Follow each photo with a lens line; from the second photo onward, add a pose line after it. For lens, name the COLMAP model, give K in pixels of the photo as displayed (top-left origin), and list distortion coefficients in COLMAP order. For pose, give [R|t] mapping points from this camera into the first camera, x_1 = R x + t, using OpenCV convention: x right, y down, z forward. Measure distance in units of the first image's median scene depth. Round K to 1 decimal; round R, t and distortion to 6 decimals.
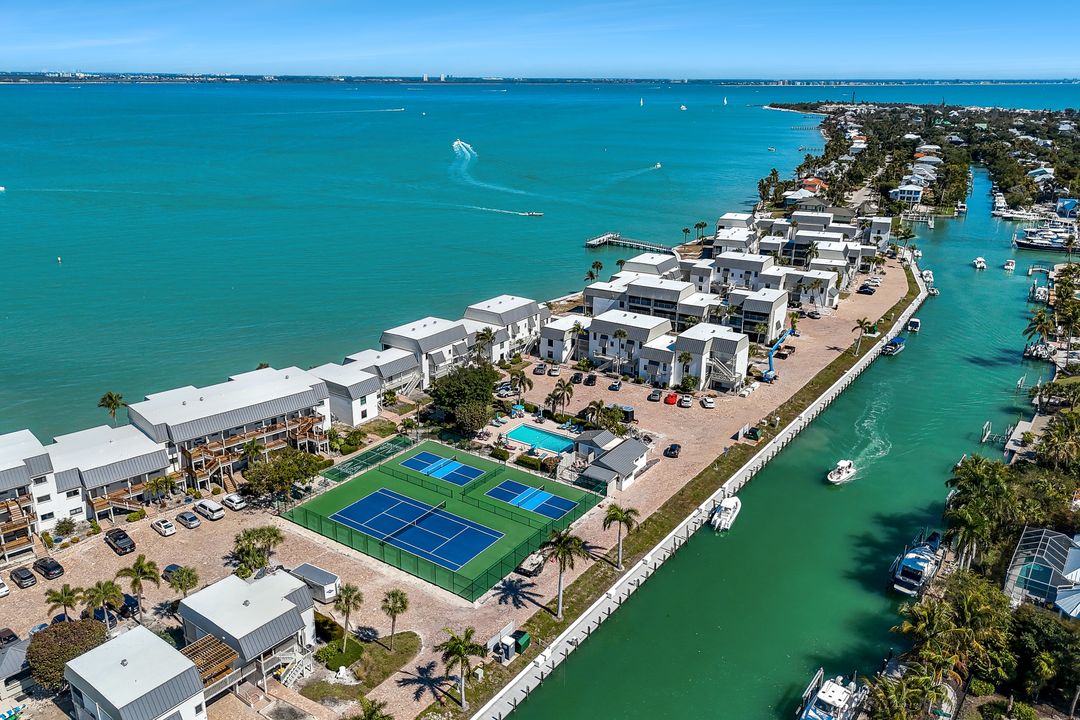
lens RADIAL K [[820.2, 0, 540.0], [0, 820.2, 360.0], [0, 0, 1]] dist [0.046944, -0.035230]
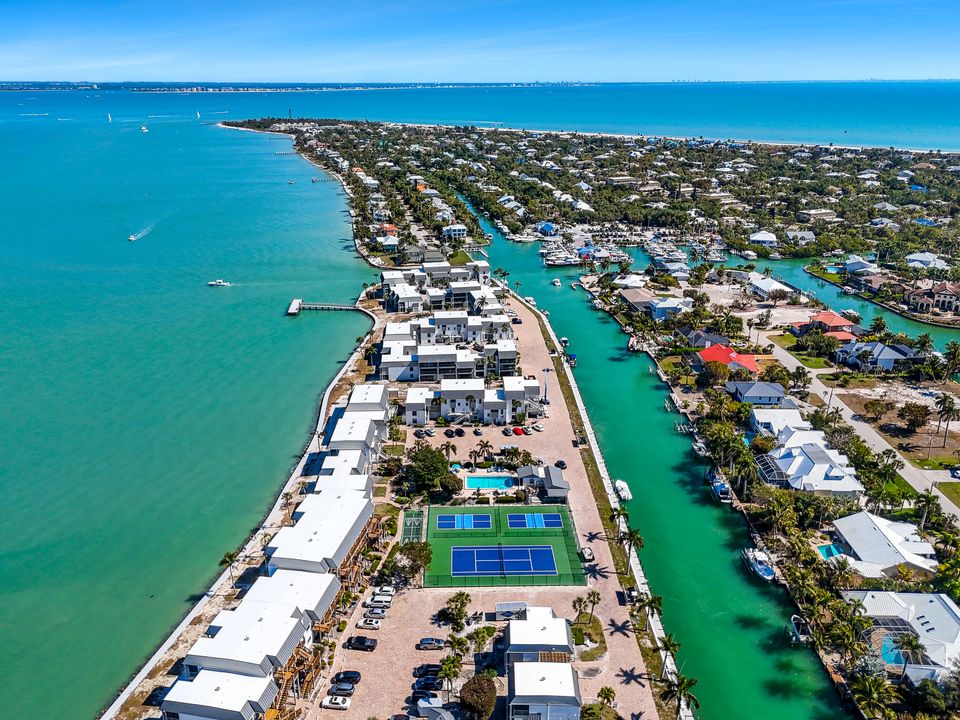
lens RADIAL K [[727.4, 0, 480.0], [0, 727.4, 360.0], [0, 0, 1]] dist [0.051146, -0.003589]
pose [[0.803844, -0.217566, 0.553624, -0.656187], [0.196671, 0.975577, 0.097828, -0.242738], [-0.561387, 0.030244, 0.827001, -0.128690]]
